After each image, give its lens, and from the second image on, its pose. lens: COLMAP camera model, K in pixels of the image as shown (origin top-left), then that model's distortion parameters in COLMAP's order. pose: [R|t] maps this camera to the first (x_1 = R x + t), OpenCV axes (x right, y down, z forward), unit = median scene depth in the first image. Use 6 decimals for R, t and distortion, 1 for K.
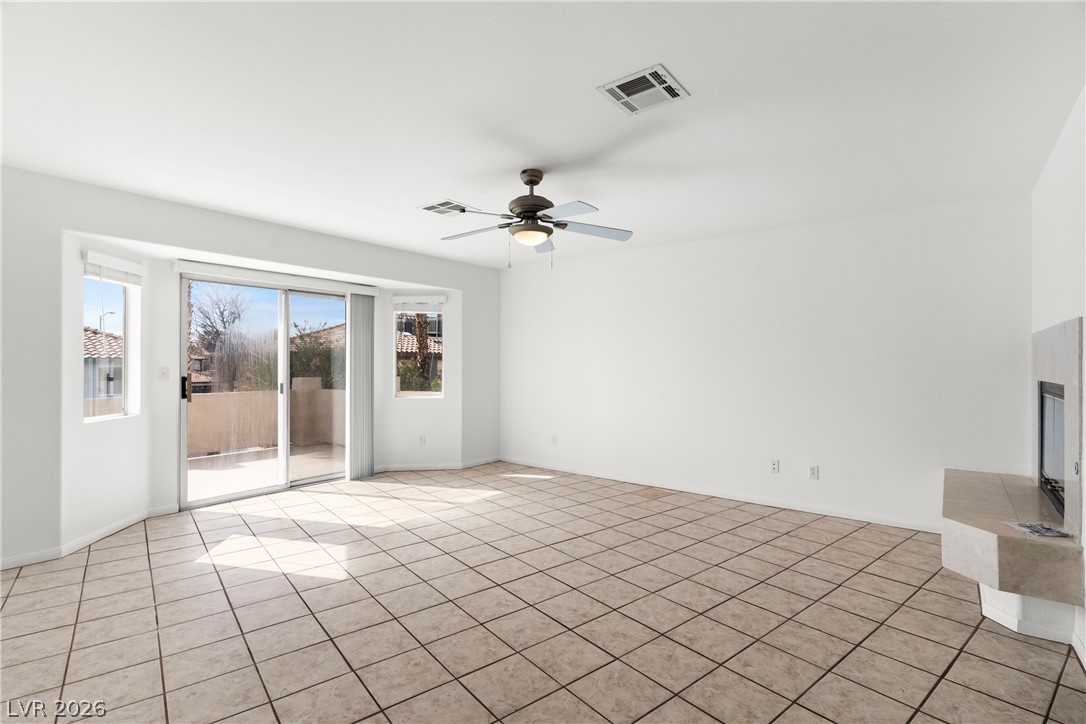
lens RADIAL K [[521.1, 0, 546.0], [0, 521.1, 361.0], [0, 0, 1]] dist [0.005426, 0.000376]
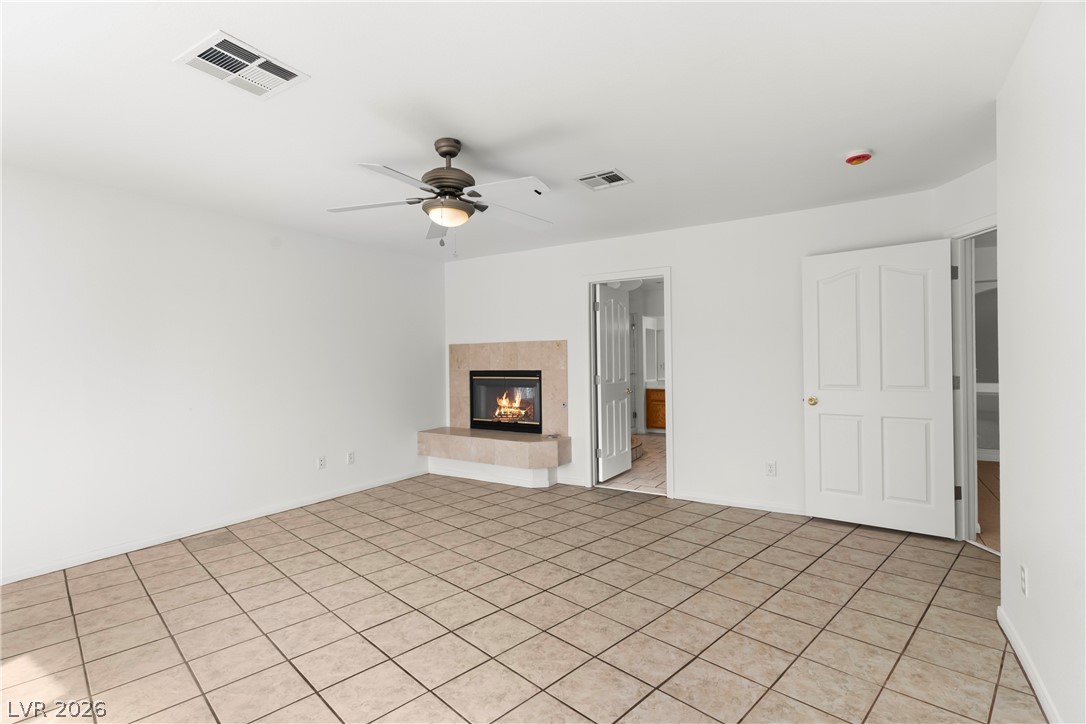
lens RADIAL K [[521.1, 0, 549.9], [0, 521.1, 361.6], [0, 0, 1]] dist [0.005426, 0.000376]
pose [[-0.112062, -0.000968, 0.993701, -0.896729], [0.010248, 0.999945, 0.002130, 0.005373], [-0.993648, 0.010422, -0.112046, 0.923051]]
